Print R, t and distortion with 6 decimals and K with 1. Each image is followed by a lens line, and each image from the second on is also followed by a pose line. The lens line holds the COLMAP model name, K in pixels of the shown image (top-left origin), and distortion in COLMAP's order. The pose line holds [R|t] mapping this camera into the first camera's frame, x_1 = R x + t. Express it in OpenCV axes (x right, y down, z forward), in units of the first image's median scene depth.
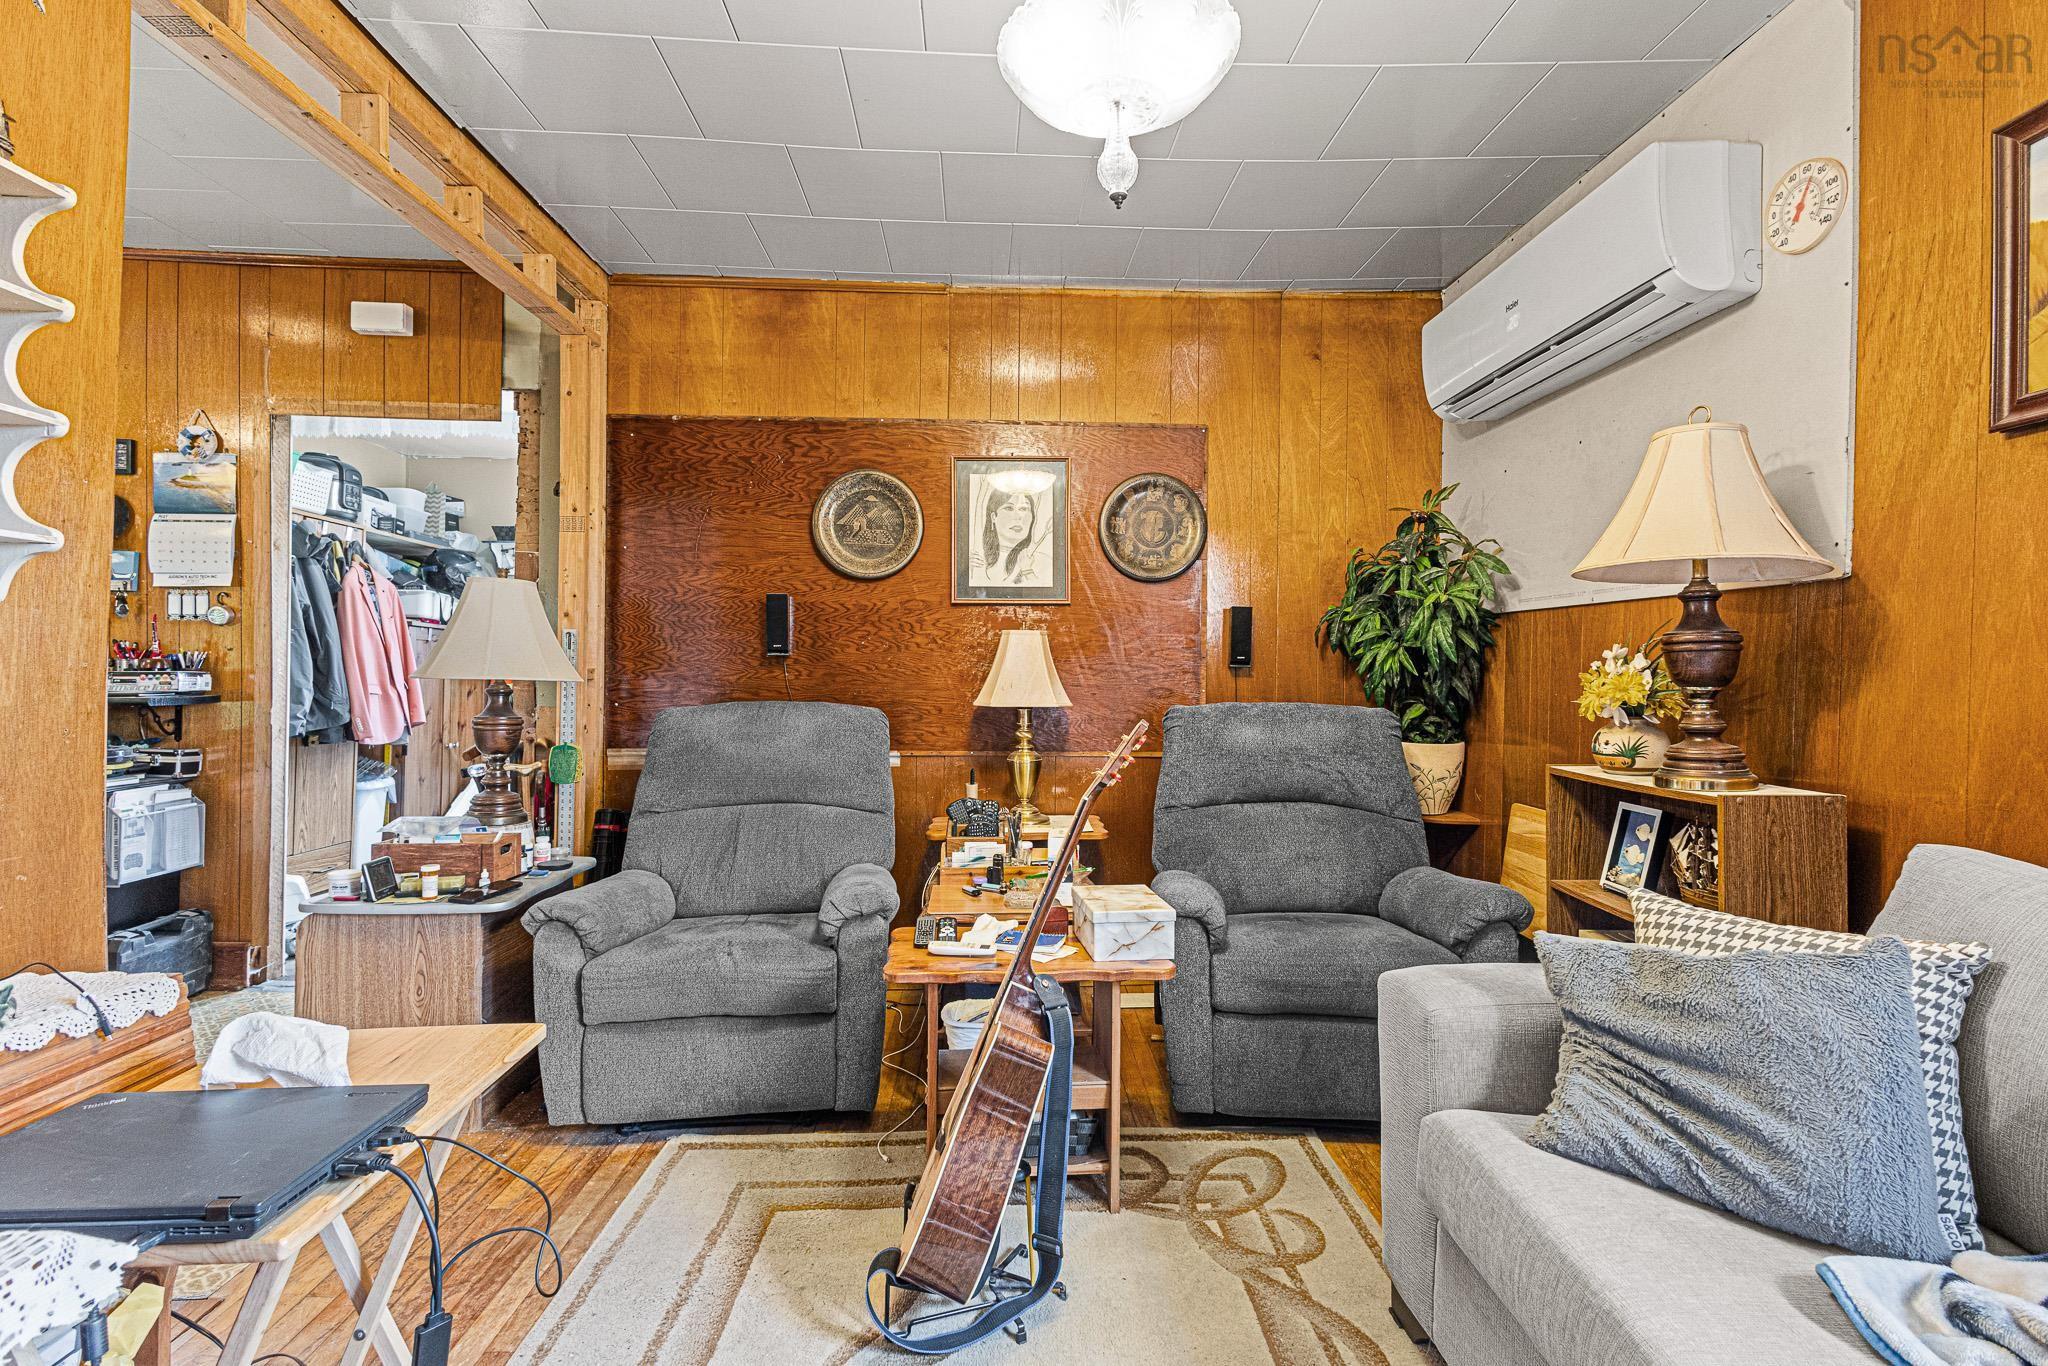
lens RADIAL K [[948.9, 0, 1017.8], [0, 948.9, 672.1], [0, 0, 1]] dist [0.001747, 0.000016]
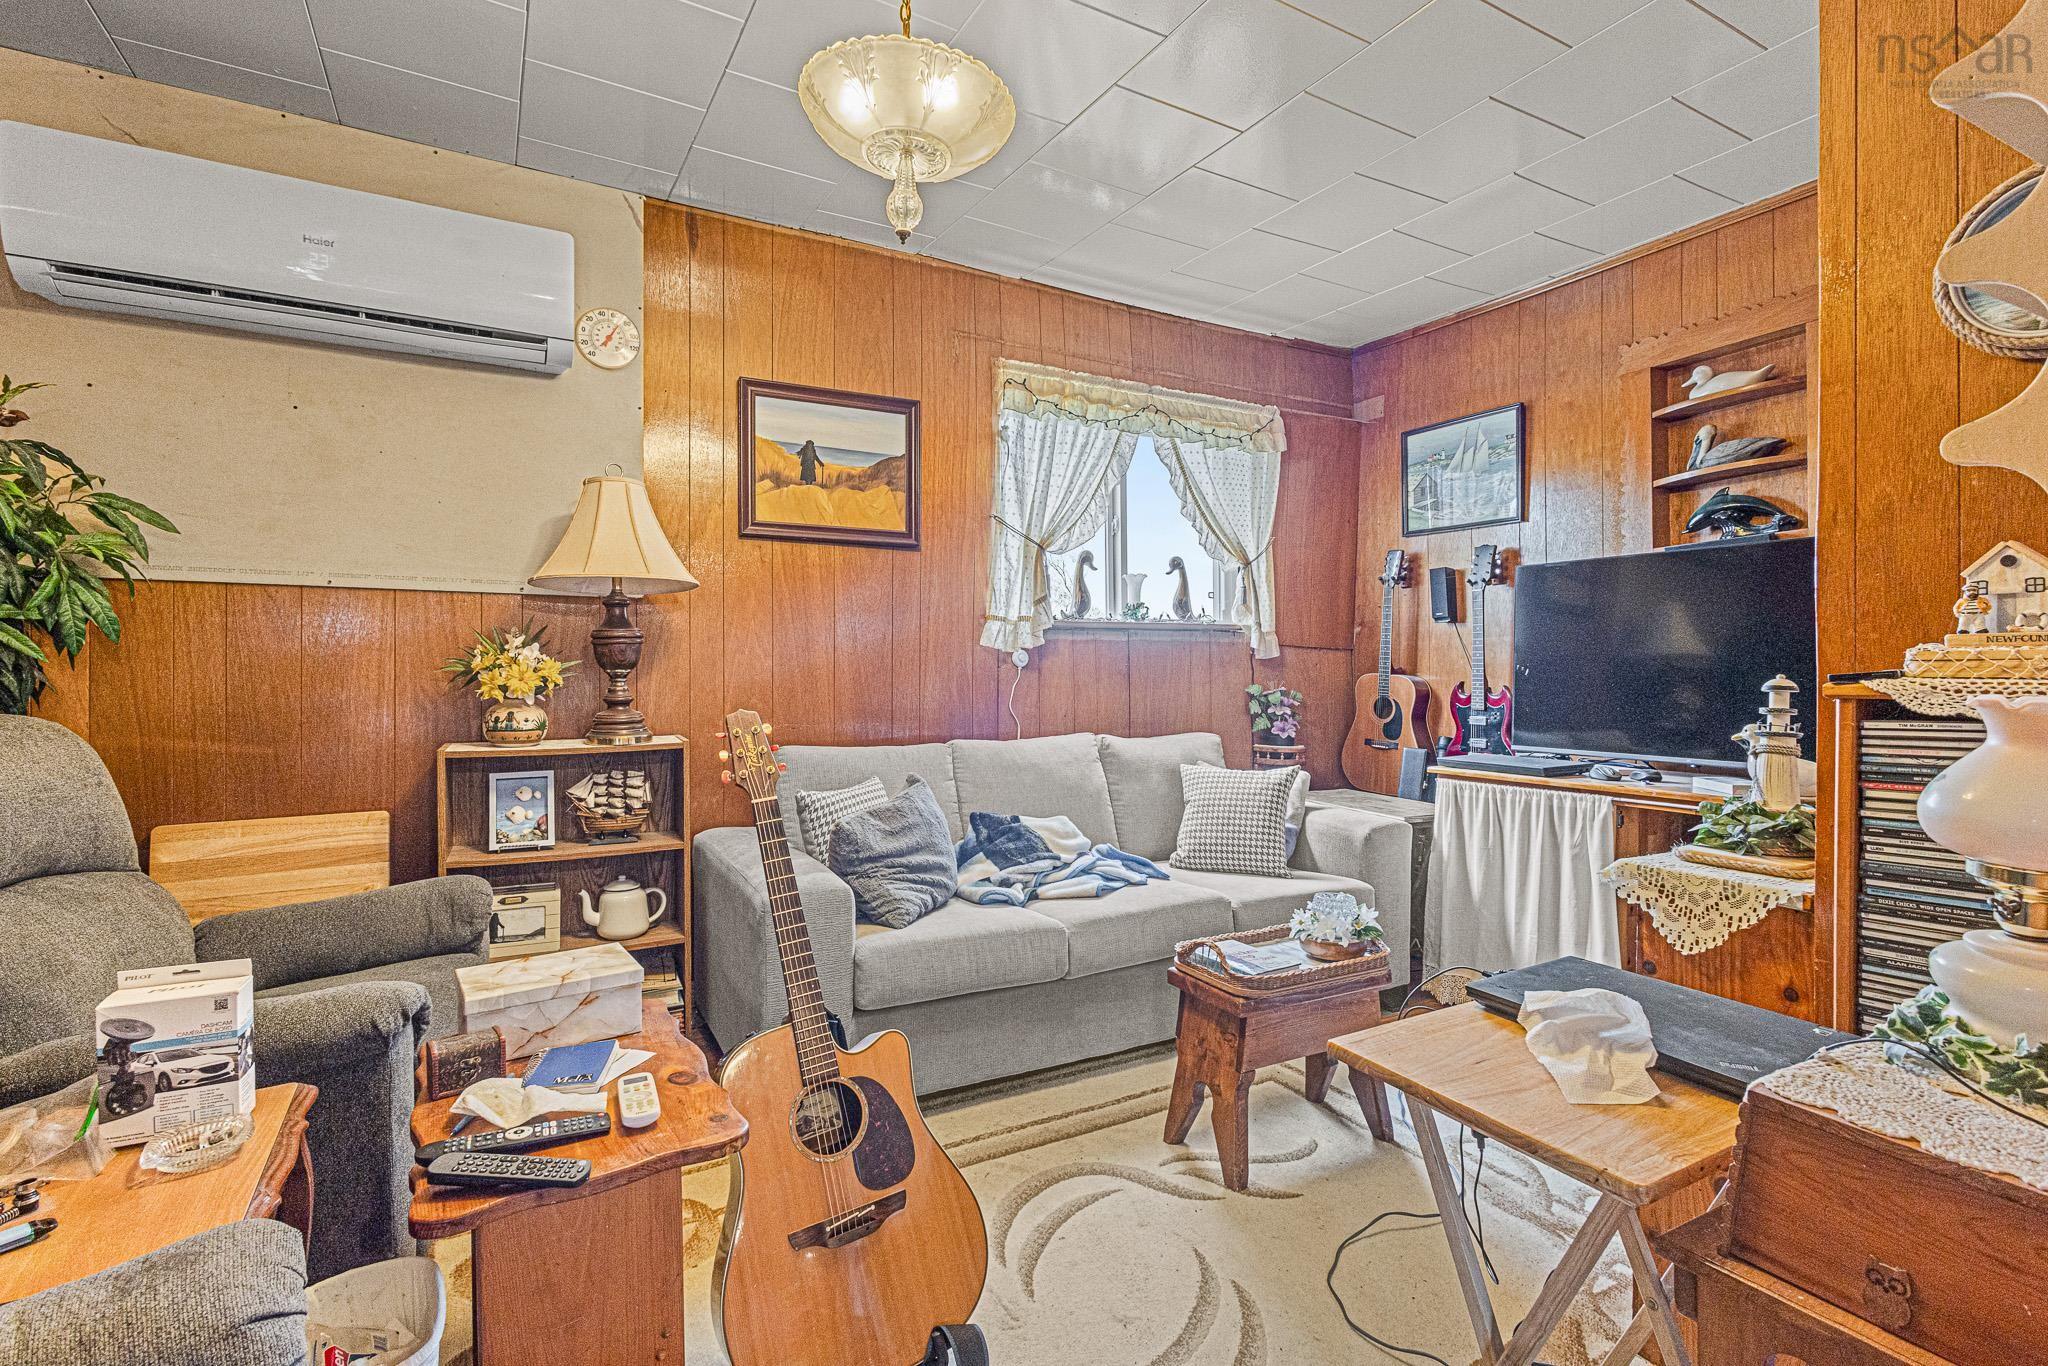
lens RADIAL K [[952.8, 0, 1024.0], [0, 952.8, 683.0], [0, 0, 1]] dist [0.000176, -0.000045]
pose [[-0.465288, -0.026152, 0.884773, -0.966540], [0.000648, 0.999553, 0.029885, -0.006837], [-0.885159, 0.014478, -0.465063, 1.403895]]
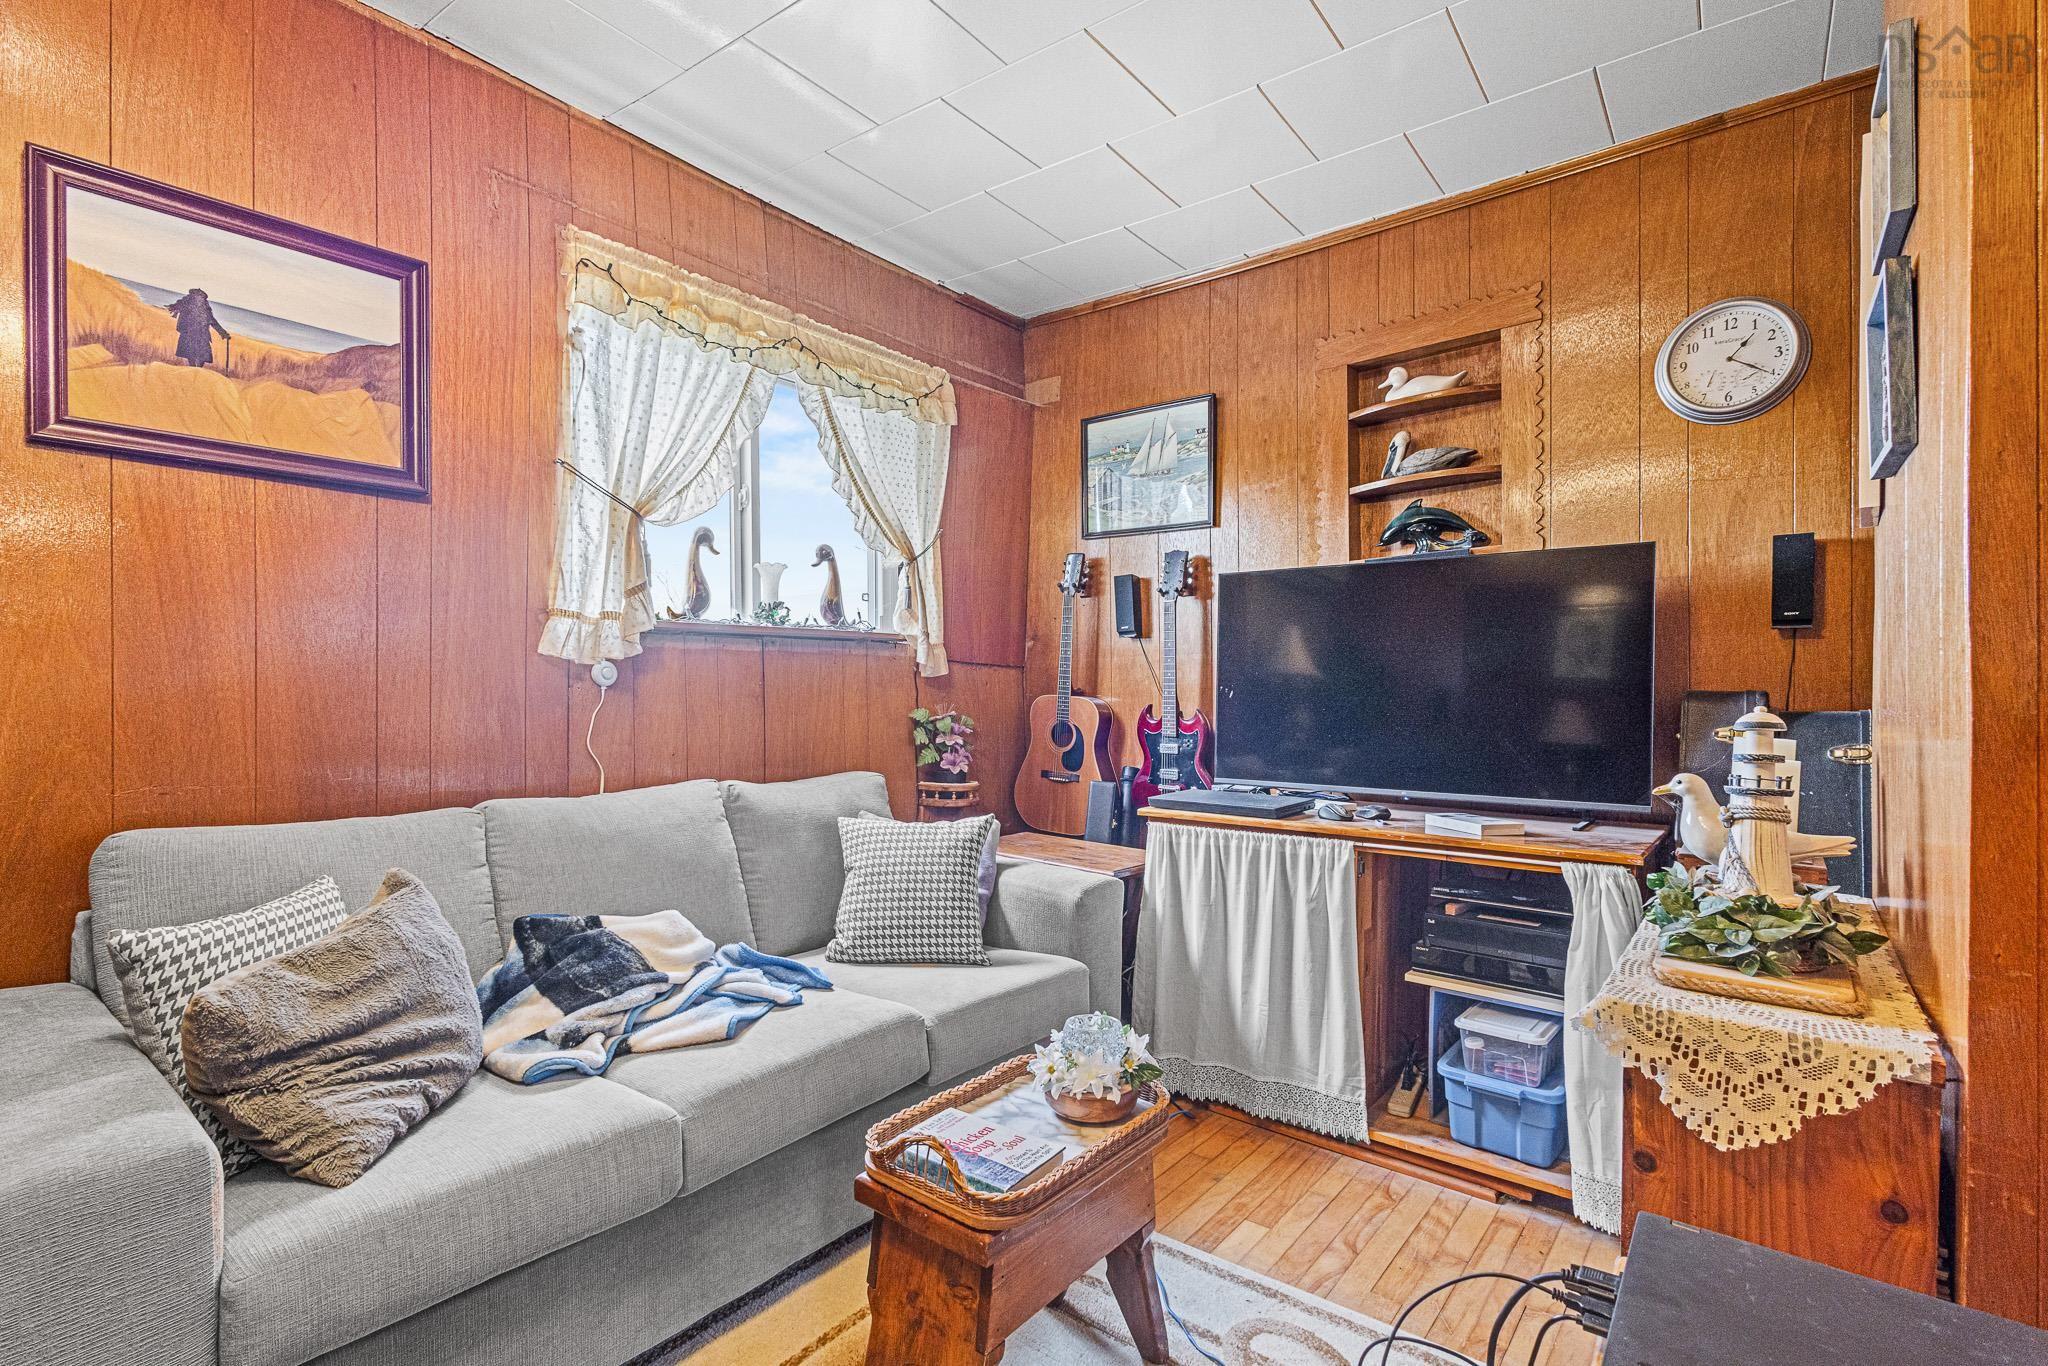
lens RADIAL K [[953.7, 0, 1018.4], [0, 953.7, 695.3], [0, 0, 1]] dist [0.011905, -0.000059]
pose [[-0.770502, -0.022020, 0.637057, -0.476135], [-0.009283, 0.999685, 0.023328, -0.005042], [-0.637370, 0.012061, -0.770464, 1.131059]]
